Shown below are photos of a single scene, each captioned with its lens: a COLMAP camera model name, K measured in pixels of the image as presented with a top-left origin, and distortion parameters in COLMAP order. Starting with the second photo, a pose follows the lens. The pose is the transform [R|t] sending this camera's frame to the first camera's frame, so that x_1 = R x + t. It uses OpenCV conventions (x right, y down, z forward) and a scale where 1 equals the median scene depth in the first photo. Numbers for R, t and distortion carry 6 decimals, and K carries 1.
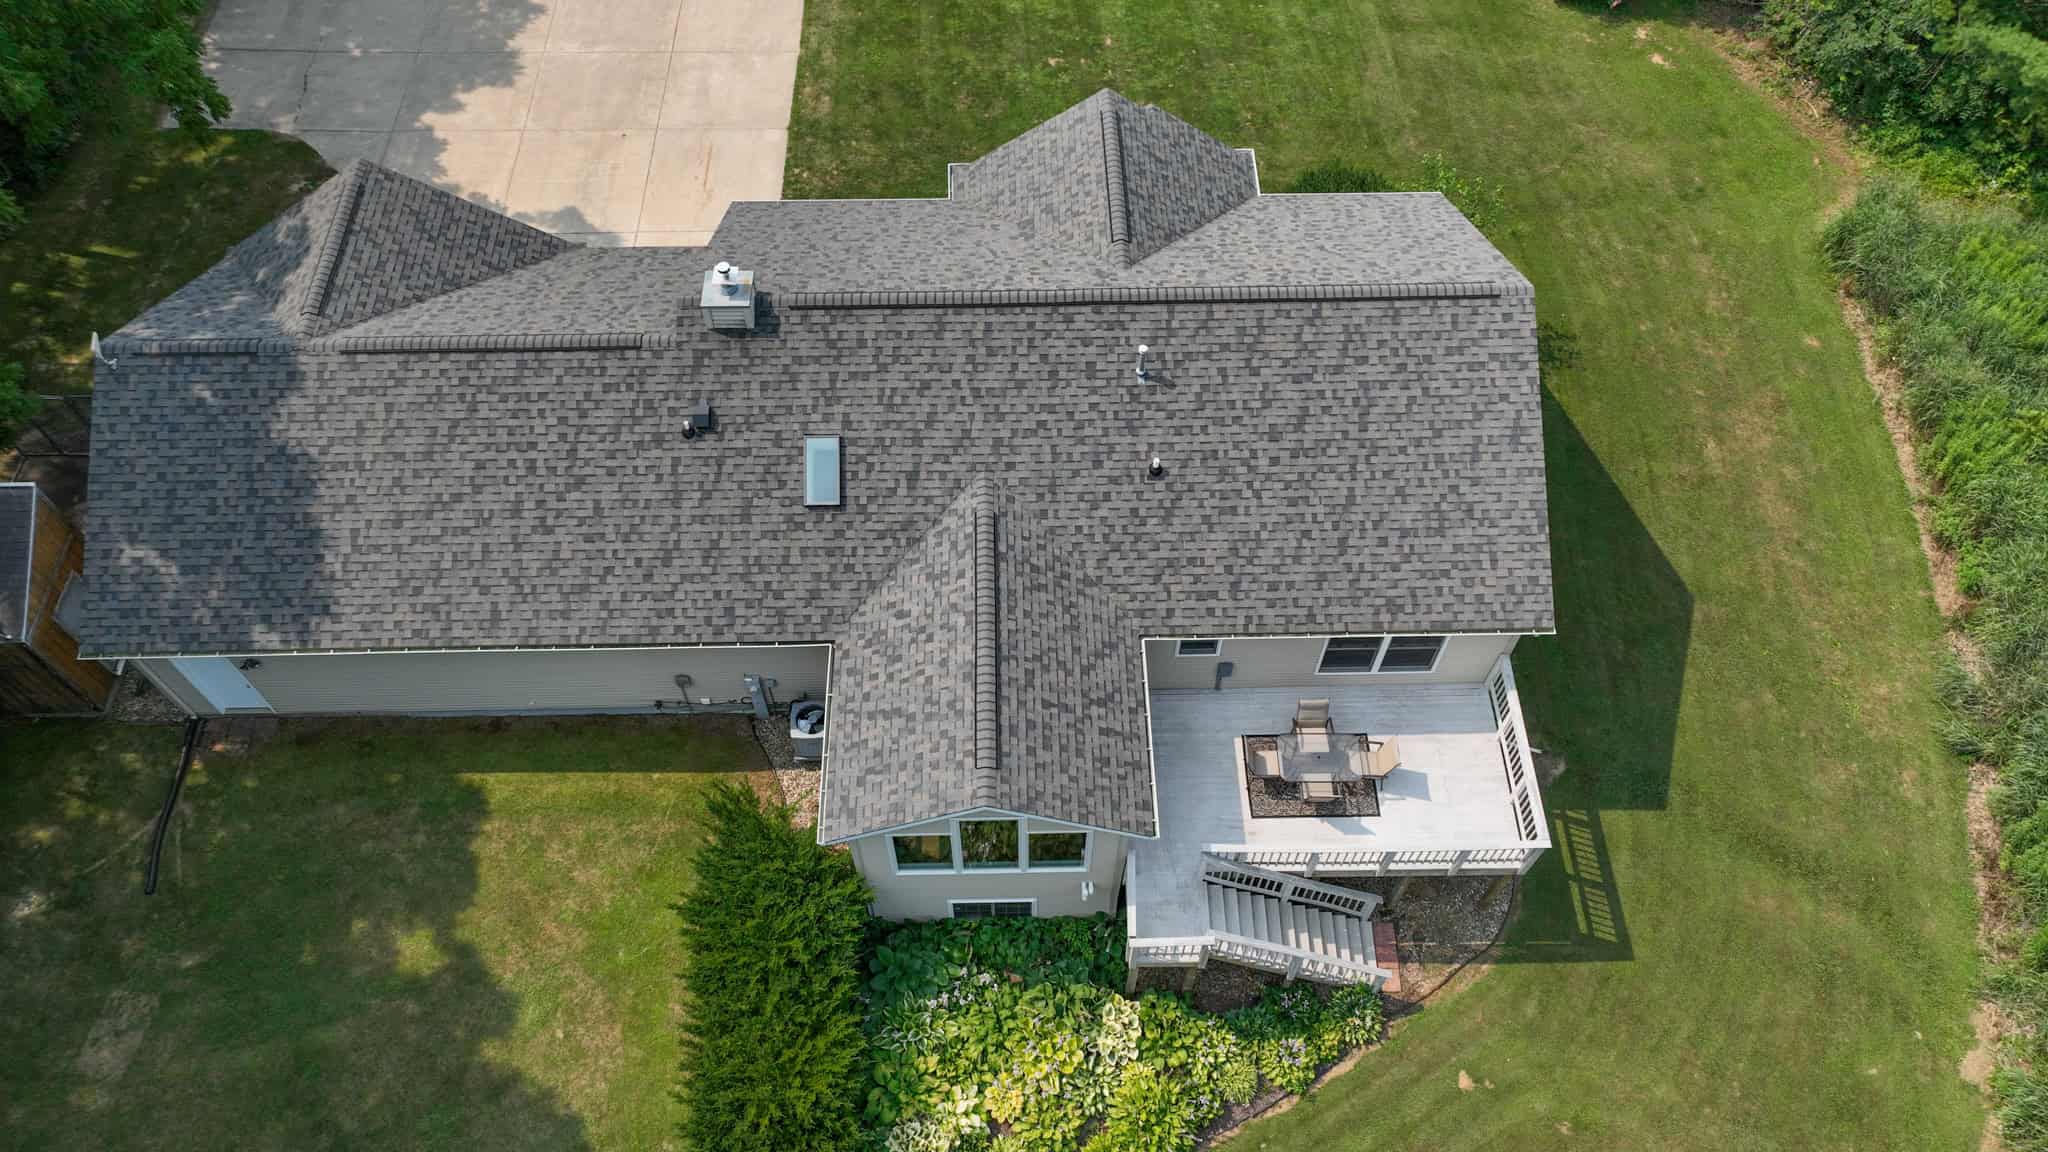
lens RADIAL K [[1423.3, 0, 1024.3], [0, 1423.3, 555.5], [0, 0, 1]] dist [0.009371, 0.005901]
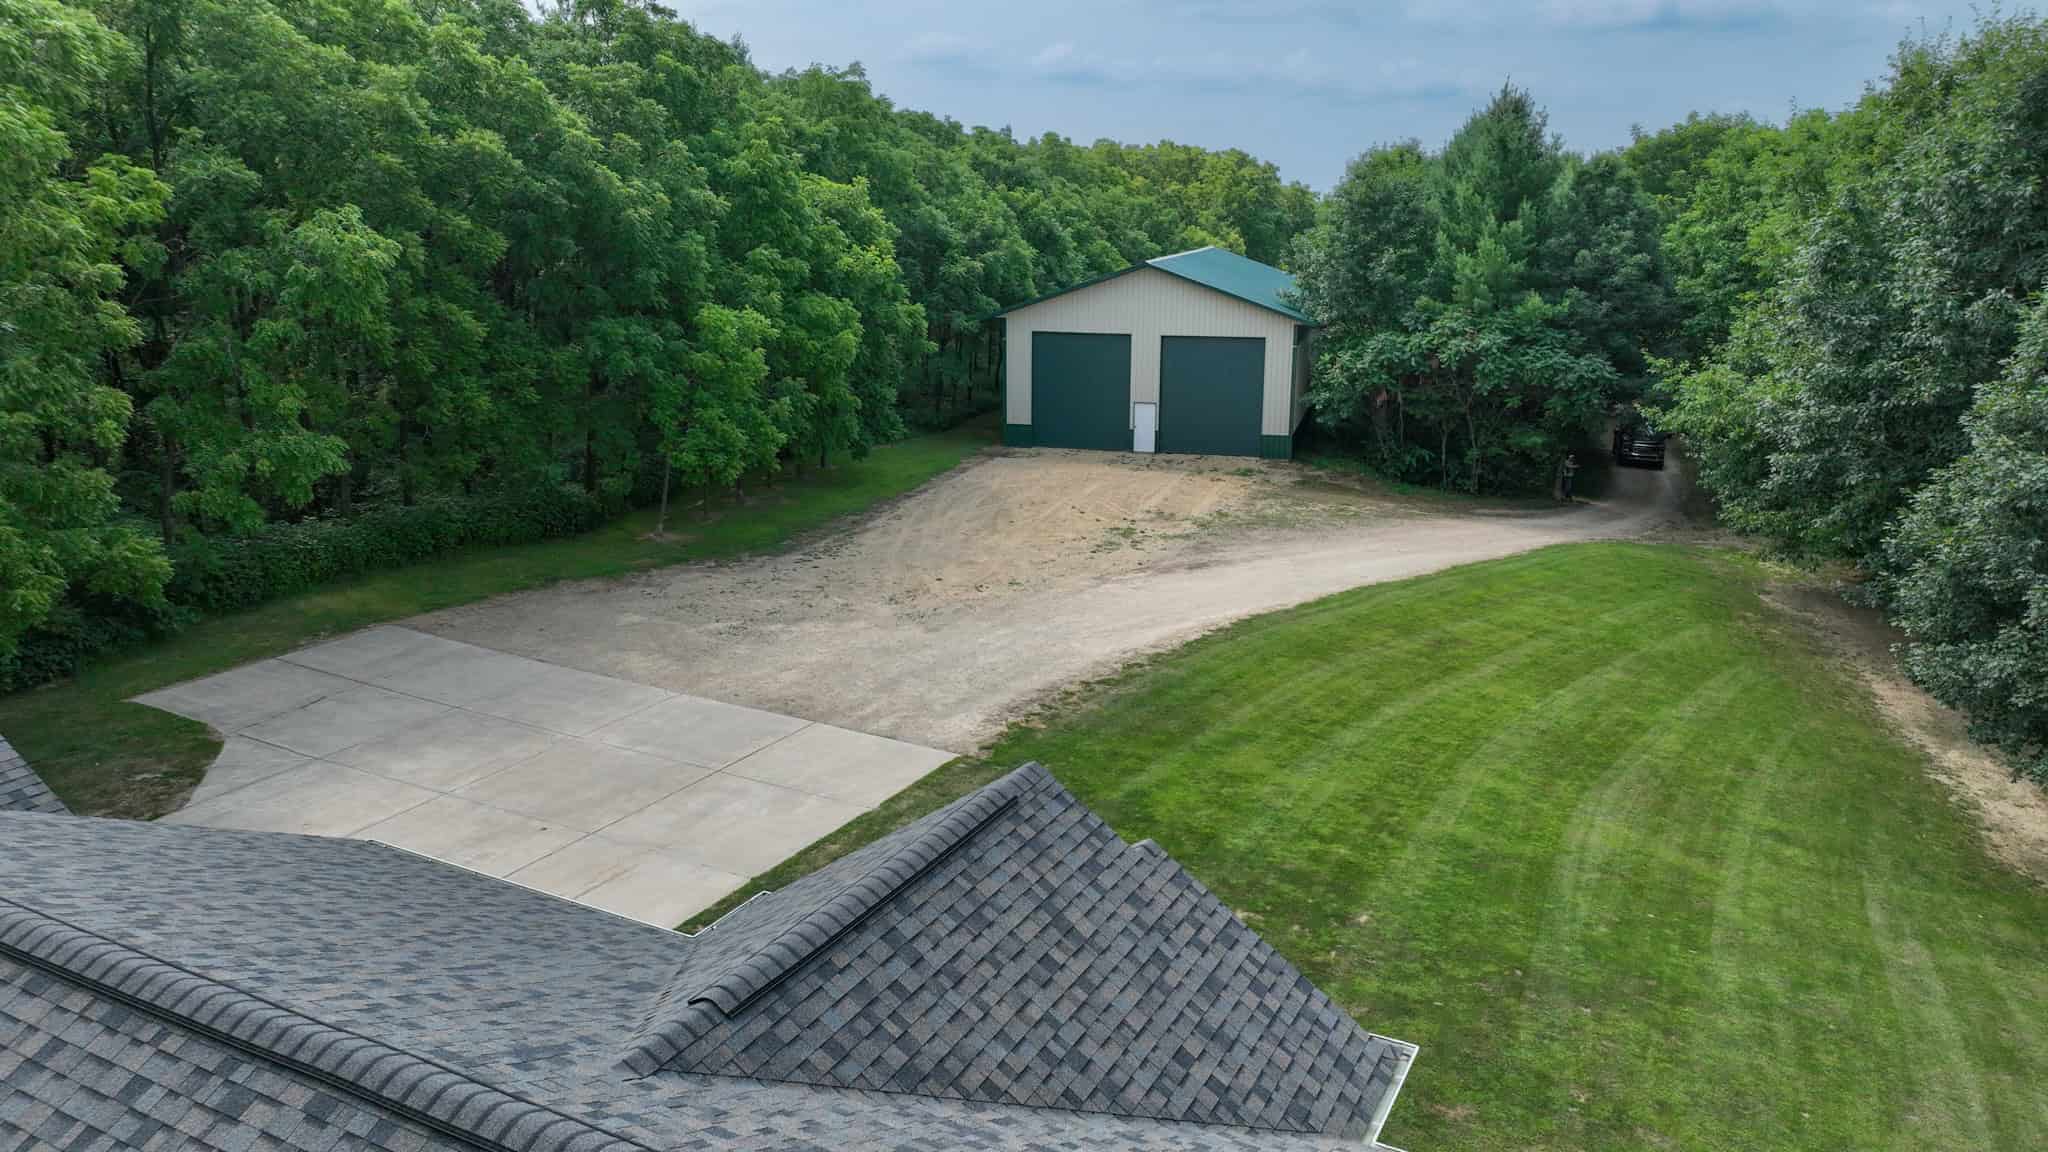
lens RADIAL K [[1423.3, 0, 1027.3], [0, 1423.3, 569.0], [0, 0, 1]] dist [0.009371, 0.005901]
pose [[0.874745, 0.119922, -0.469511, 0.278900], [-0.402078, 0.720410, -0.565104, -0.138776], [0.270472, 0.683101, 0.678393, 0.736958]]
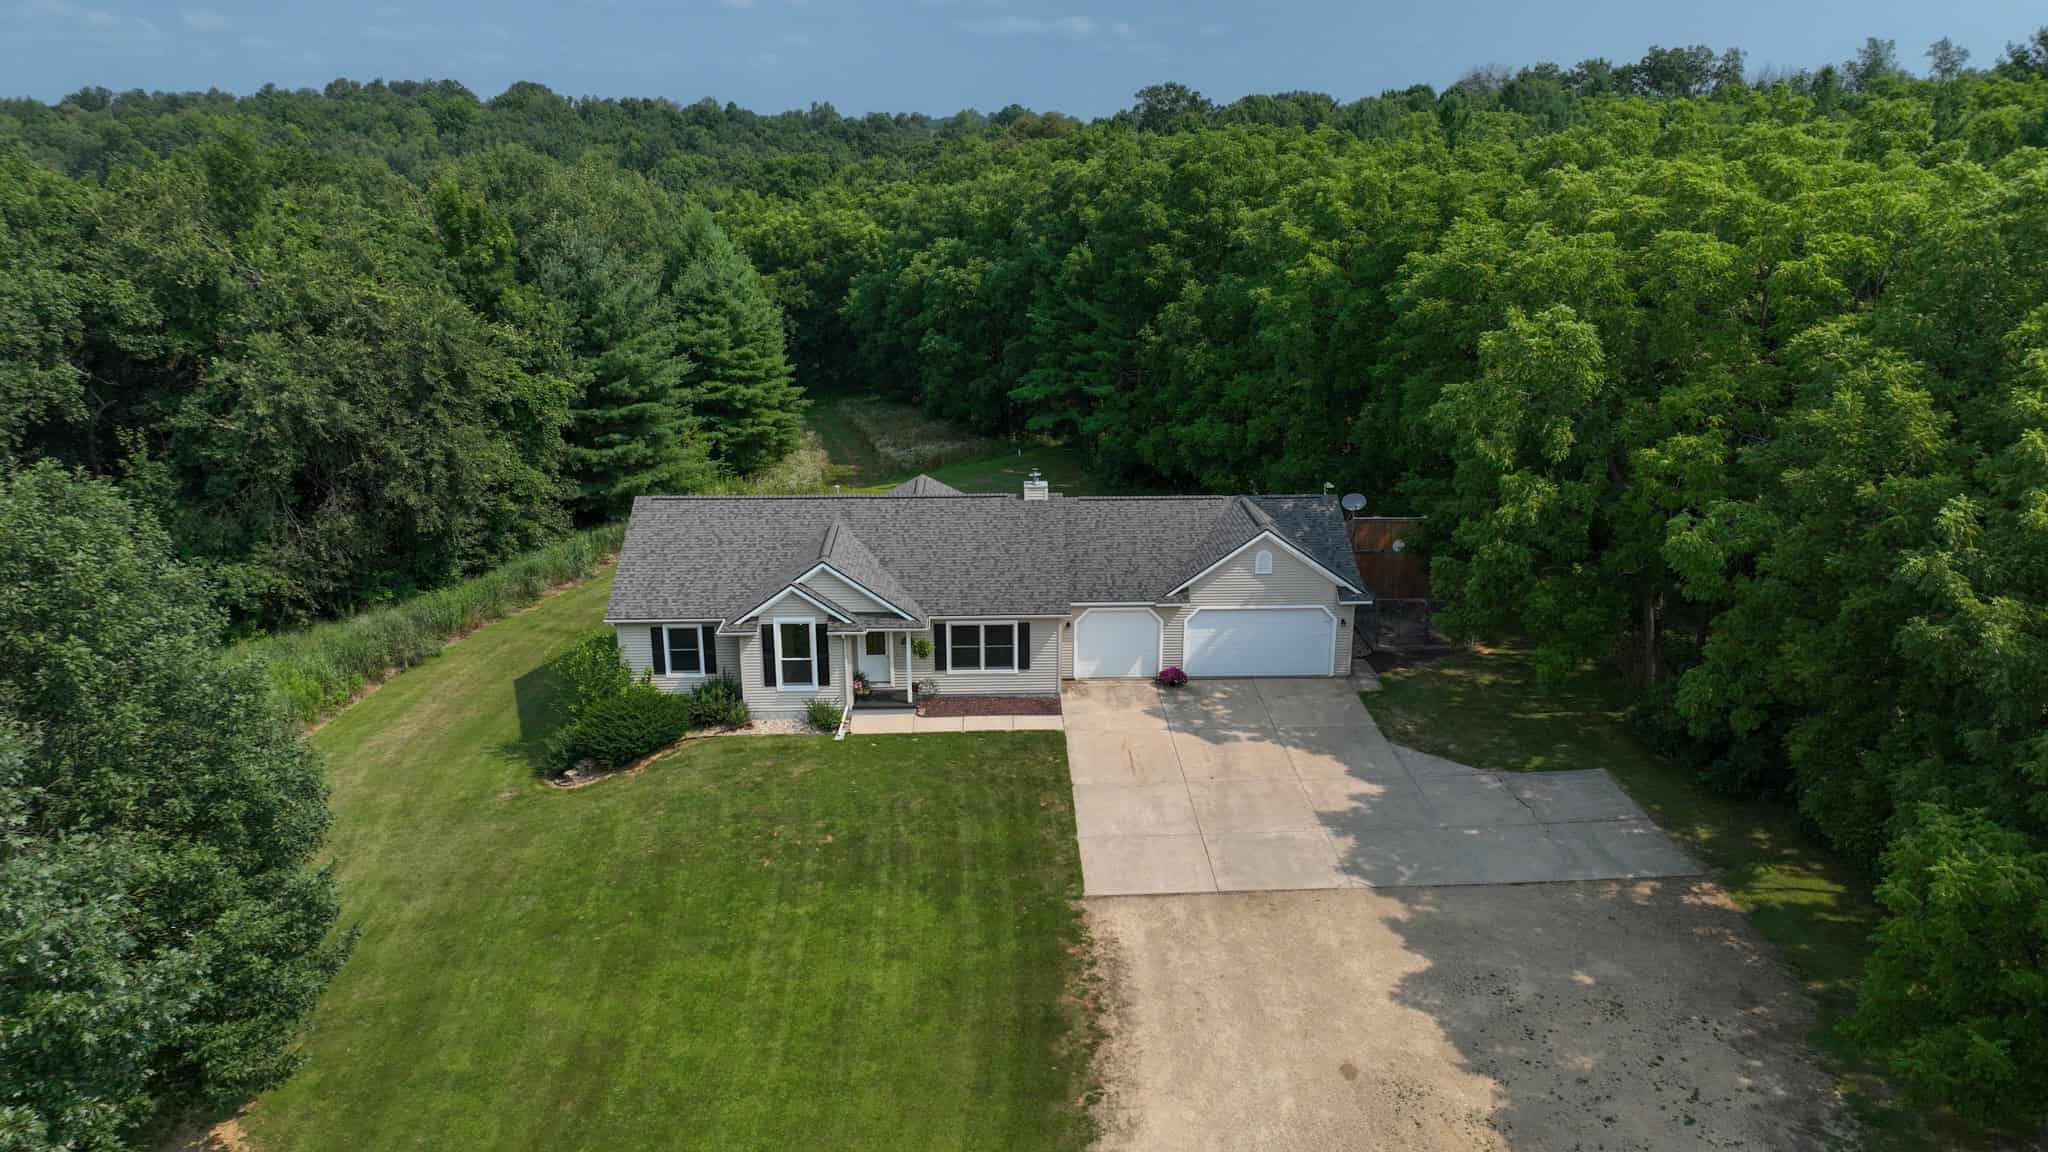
lens RADIAL K [[1423.3, 0, 1035.3], [0, 1423.3, 564.3], [0, 0, 1]] dist [0.009371, 0.005901]
pose [[-0.999638, 0.000226, -0.026900, -0.145577], [-0.025707, 0.286599, 0.957706, -2.007370], [0.007926, 0.958050, -0.286490, 1.601321]]
